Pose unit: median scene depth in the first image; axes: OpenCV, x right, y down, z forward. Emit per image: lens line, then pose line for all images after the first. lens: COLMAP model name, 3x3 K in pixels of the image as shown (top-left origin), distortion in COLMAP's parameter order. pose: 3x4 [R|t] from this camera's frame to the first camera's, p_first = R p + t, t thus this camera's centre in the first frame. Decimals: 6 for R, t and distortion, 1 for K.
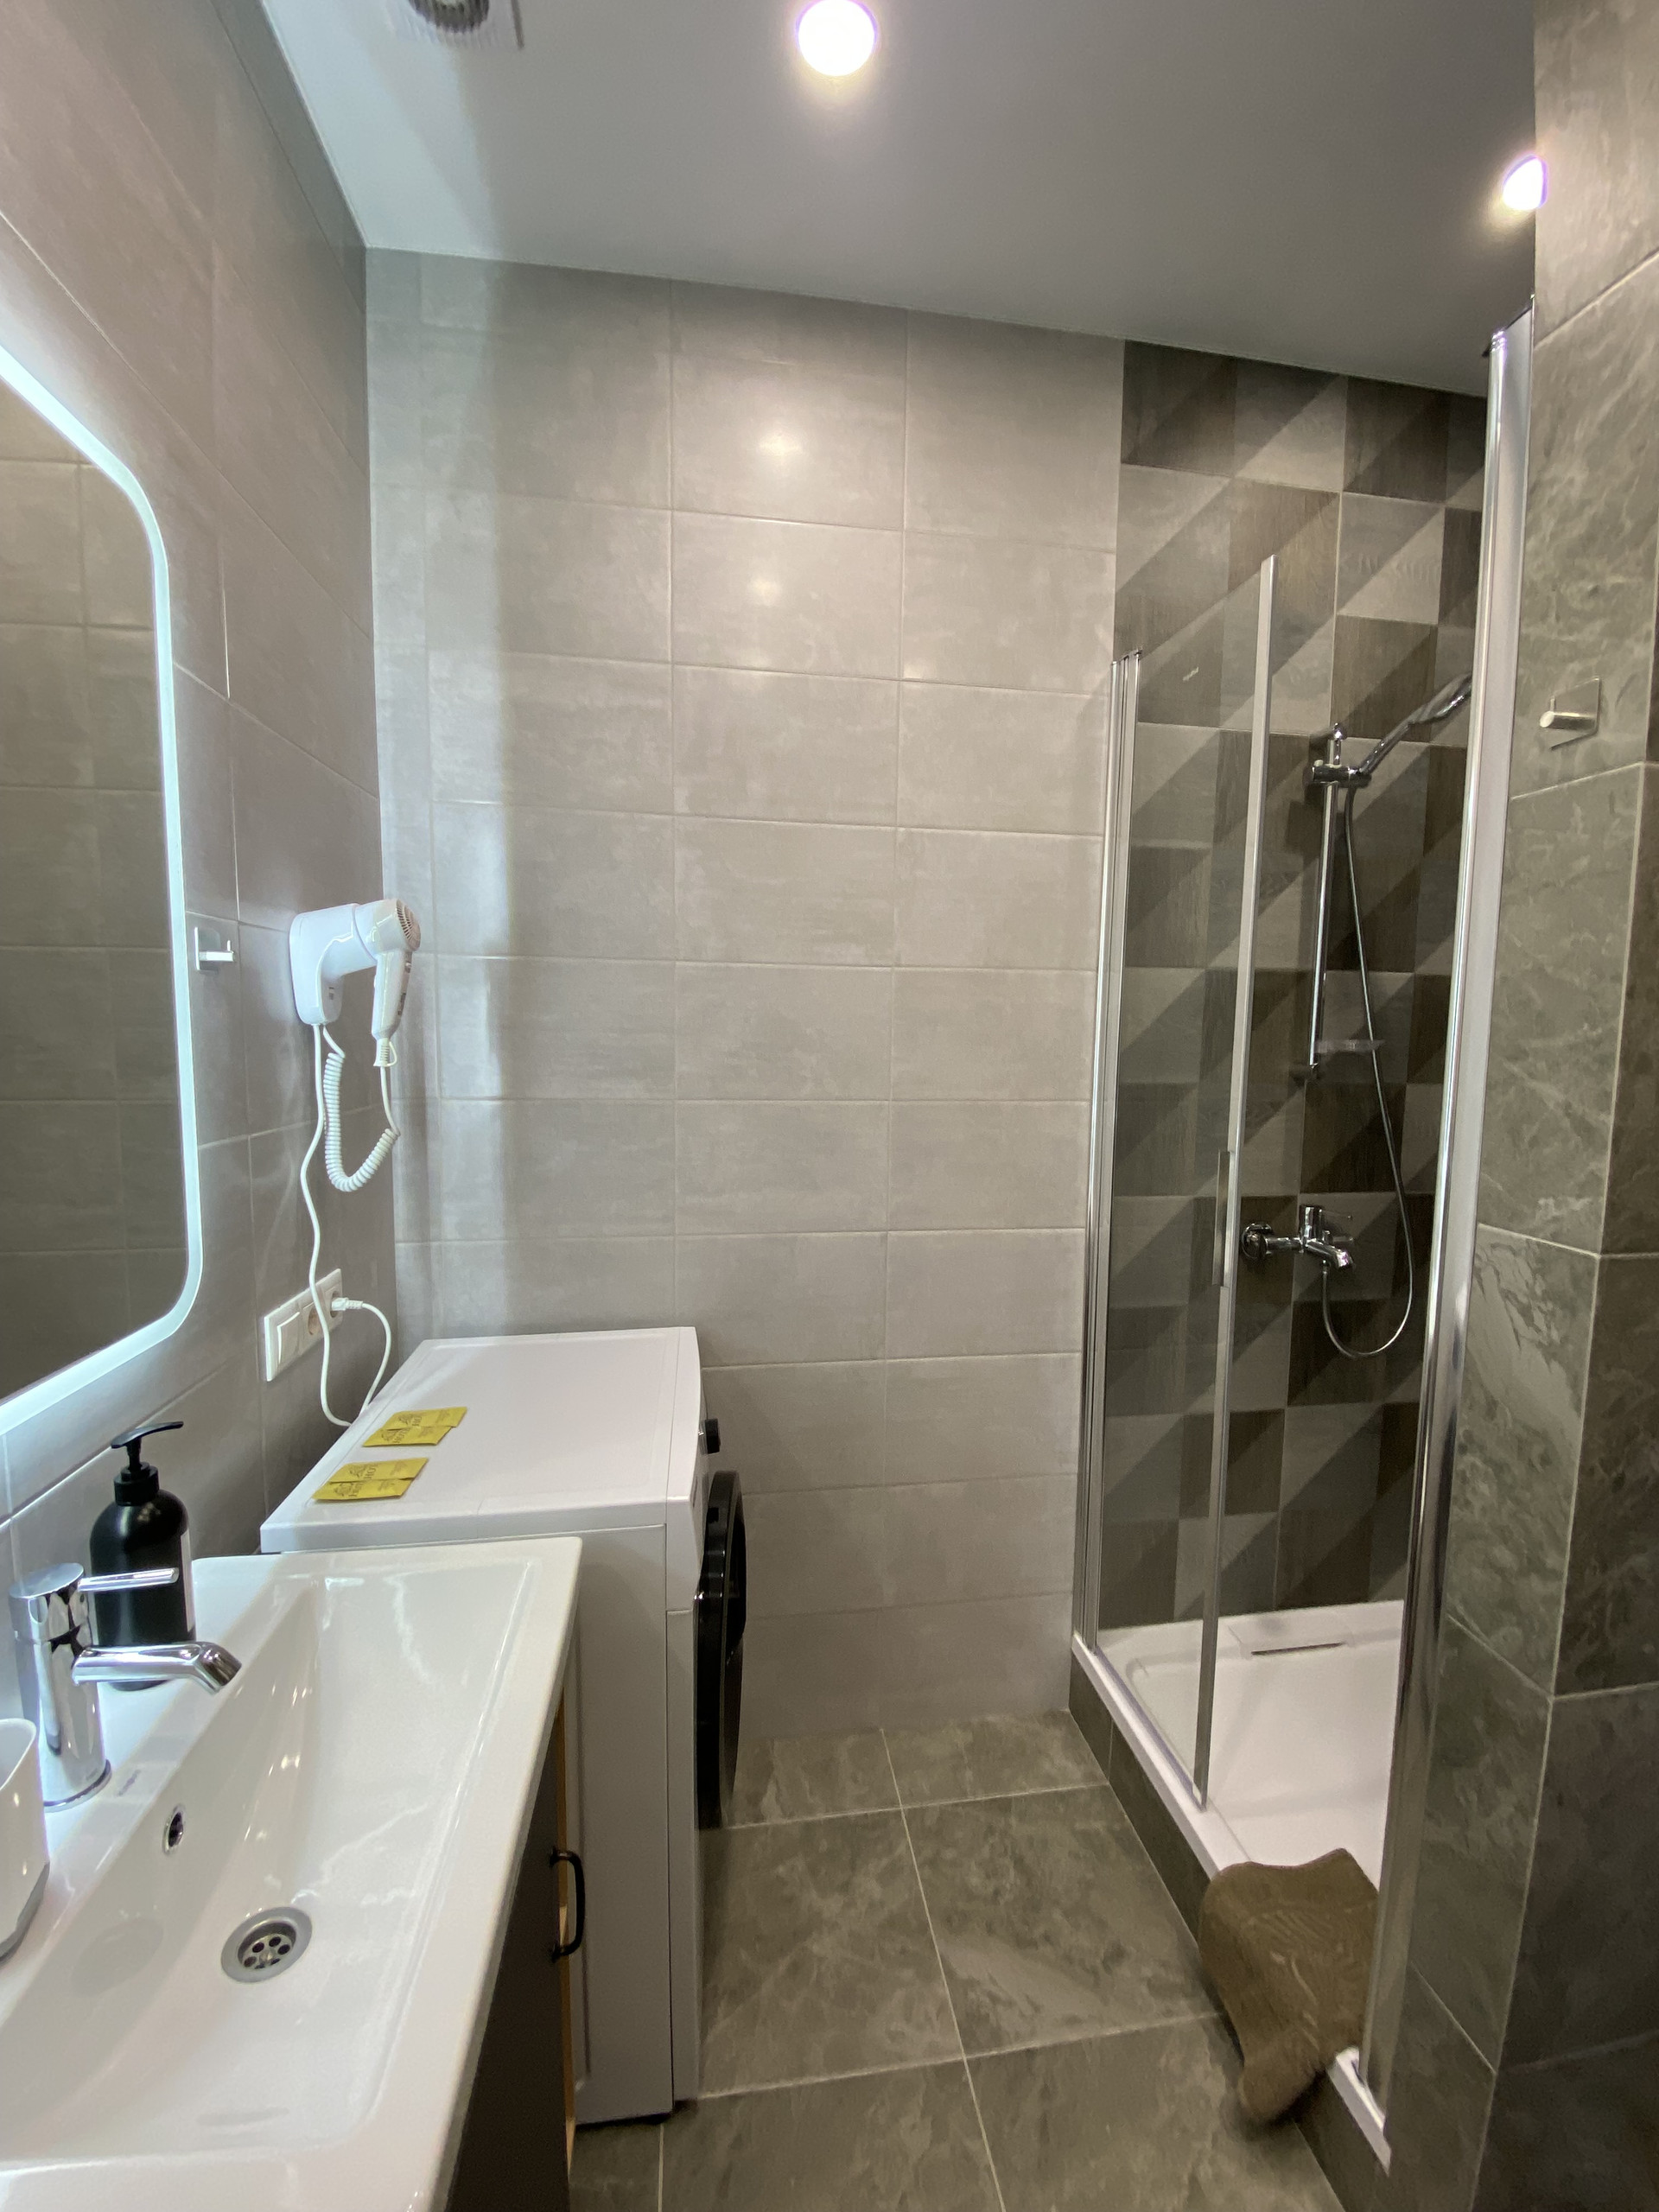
lens RADIAL K [[900.7, 0, 829.5], [0, 900.7, 1106.0], [0, 0, 1]] dist [0.033355, -0.023901]
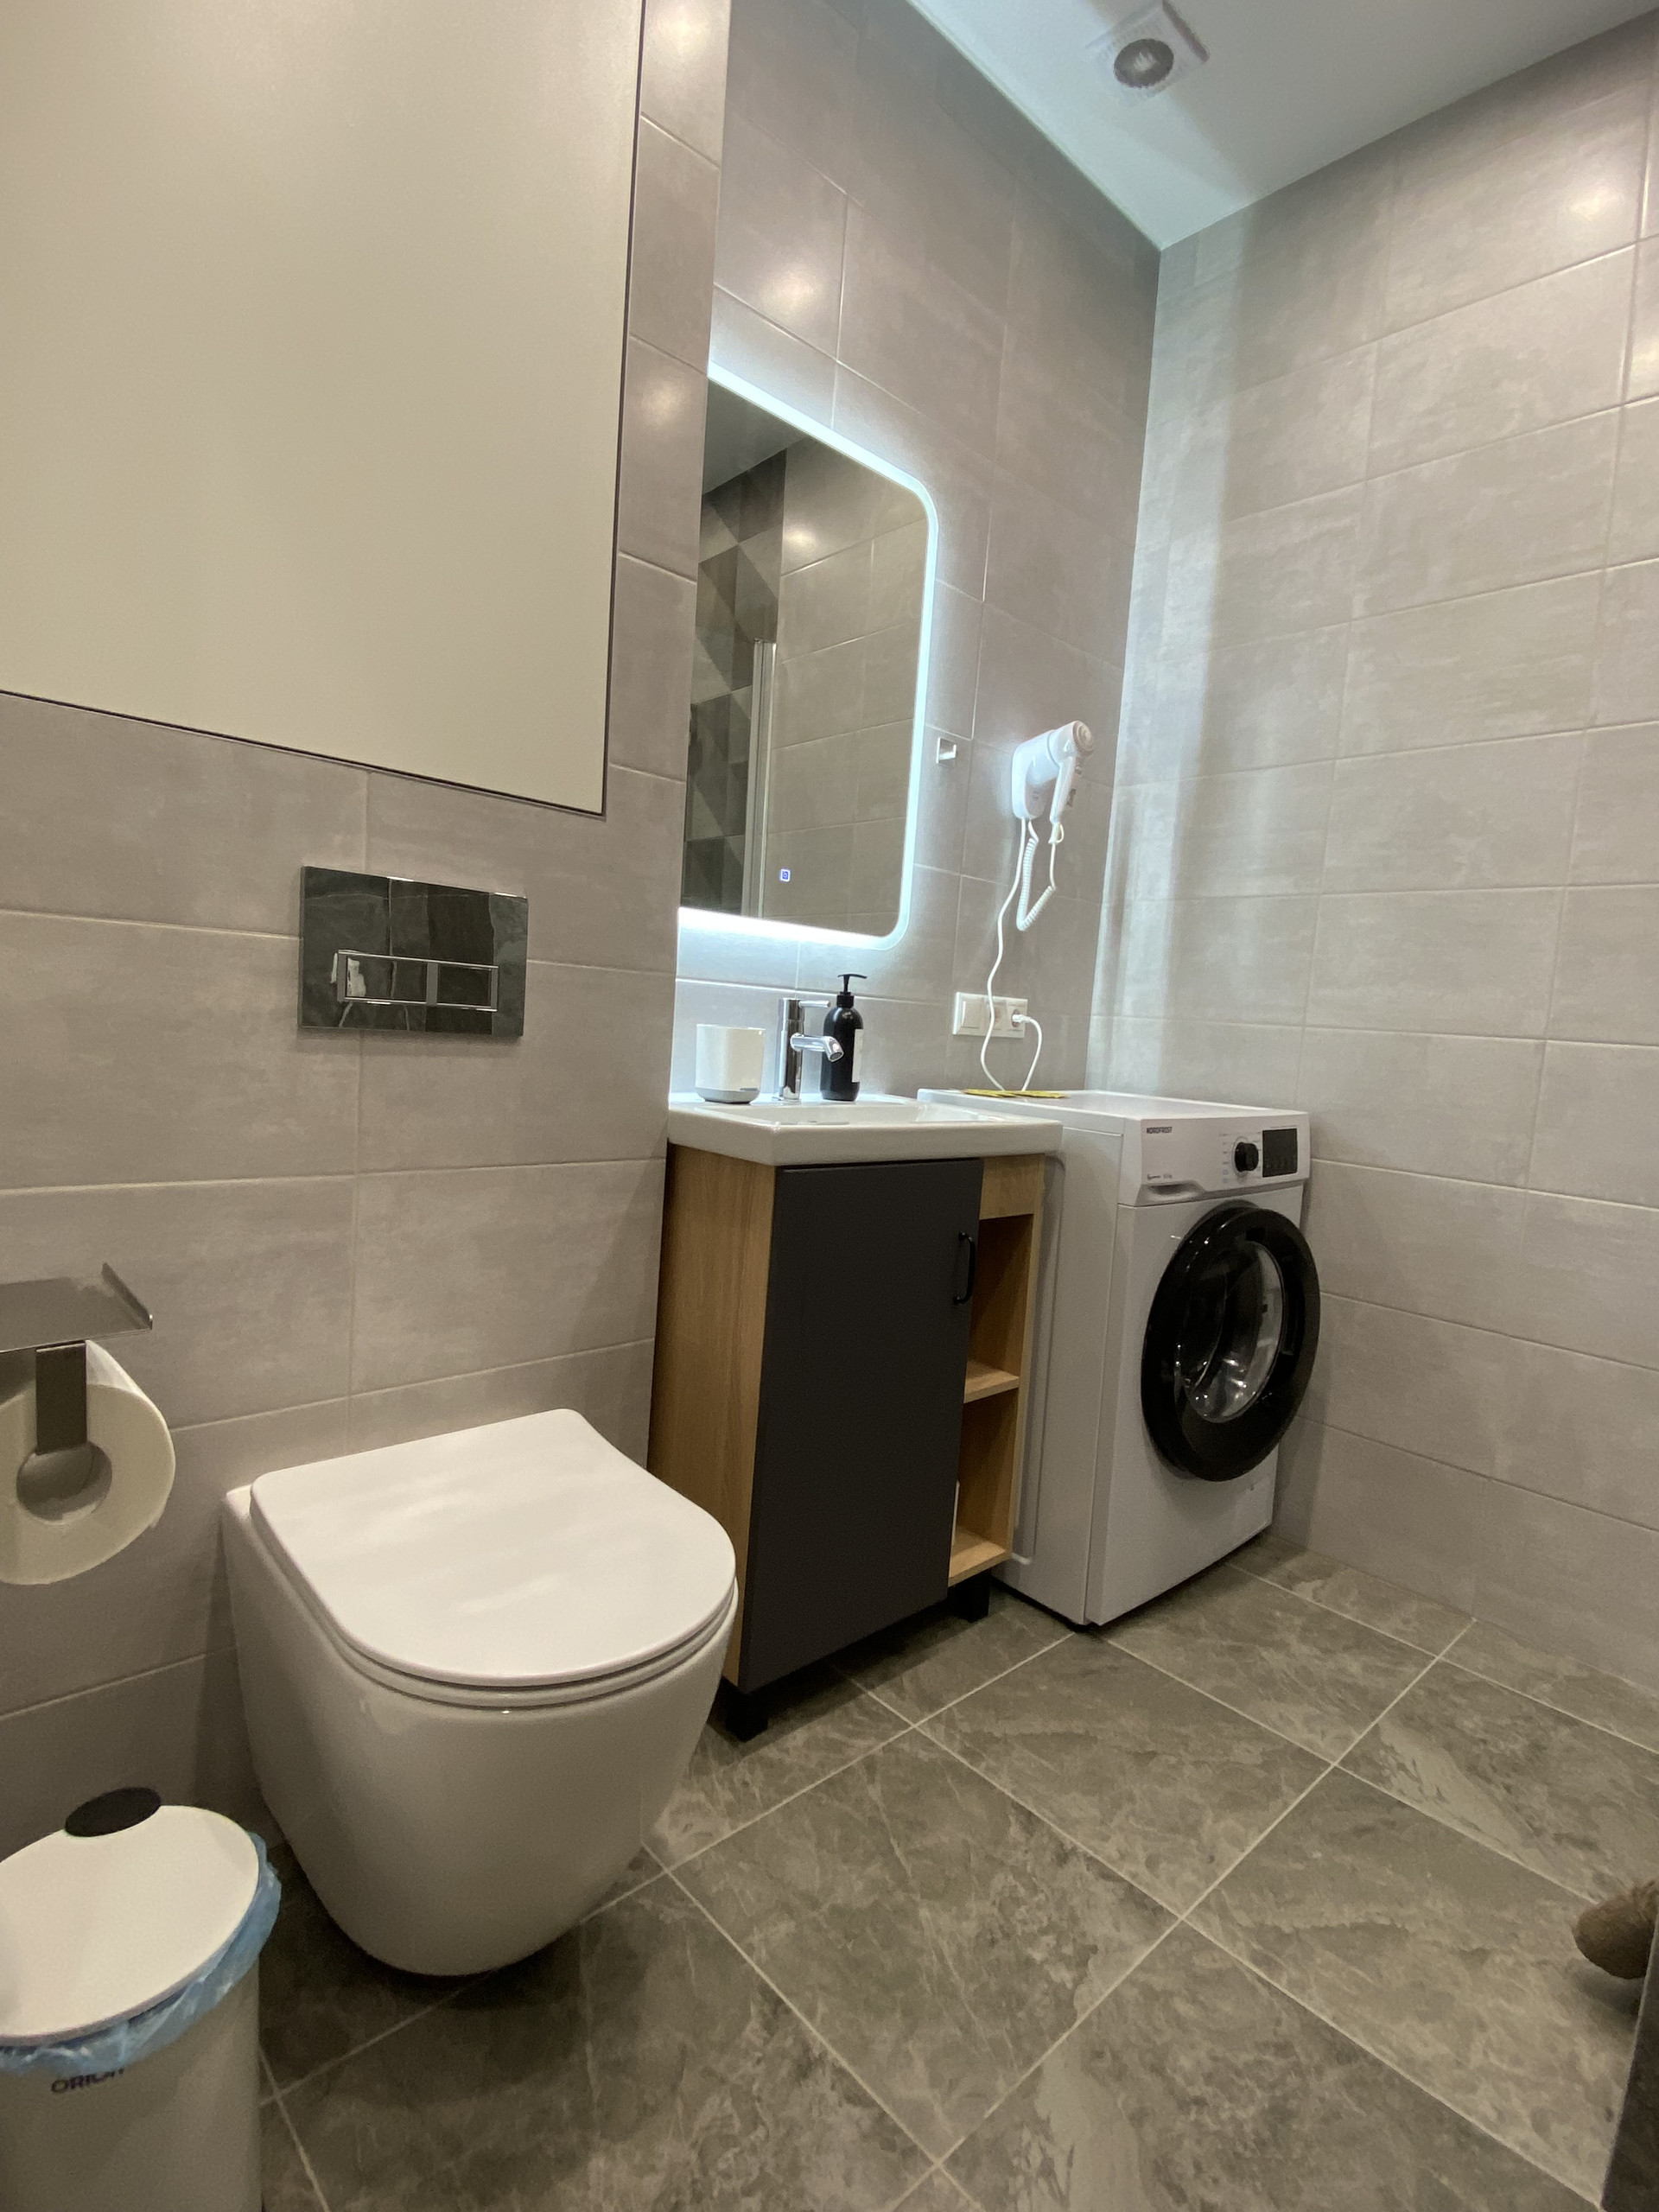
lens RADIAL K [[1050.1, 0, 837.3], [0, 1050.1, 1114.5], [0, 0, 1]] dist [0.004705, -0.018697]
pose [[0.566601, 0.103413, -0.817477, 0.555013], [-0.133650, 0.990490, 0.032665, 0.292970], [0.813081, 0.090748, 0.575034, -0.137704]]
